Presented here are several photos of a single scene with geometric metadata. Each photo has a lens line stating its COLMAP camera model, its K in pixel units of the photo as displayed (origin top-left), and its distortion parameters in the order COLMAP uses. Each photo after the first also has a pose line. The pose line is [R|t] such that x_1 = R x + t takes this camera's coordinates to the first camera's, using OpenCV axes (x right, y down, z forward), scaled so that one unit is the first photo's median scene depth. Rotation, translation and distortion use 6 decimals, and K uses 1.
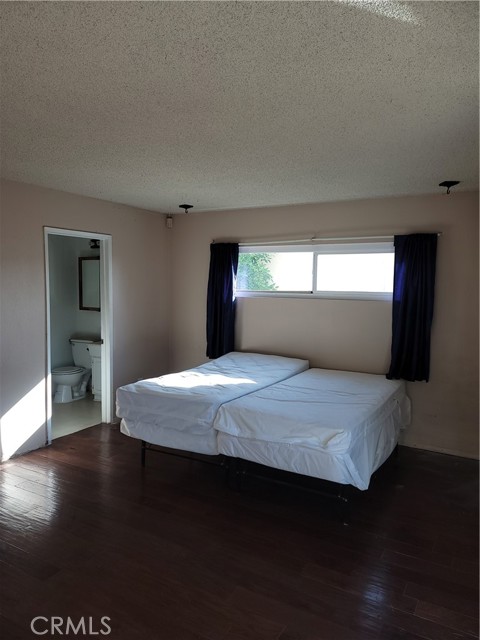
lens RADIAL K [[459.6, 0, 239.4], [0, 459.6, 319.5], [0, 0, 1]] dist [0.069298, -0.000619]
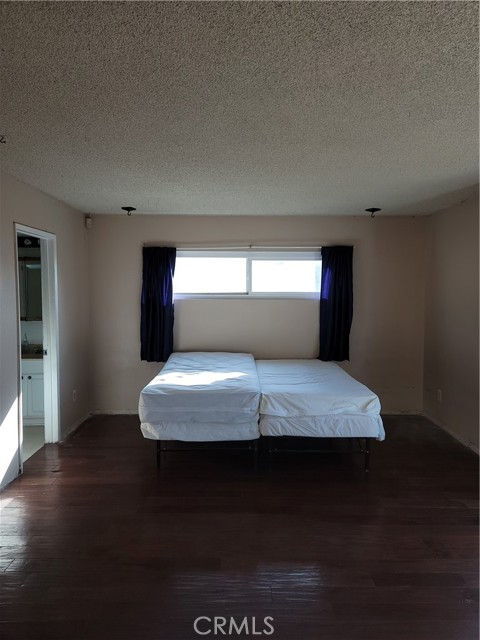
lens RADIAL K [[459.6, 0, 239.2], [0, 459.6, 319.9], [0, 0, 1]] dist [0.069298, -0.000619]
pose [[0.866841, -0.046805, 0.496383, -0.483461], [0.051540, 0.998662, 0.004161, -0.000099], [-0.495914, 0.021976, 0.868094, 0.035927]]
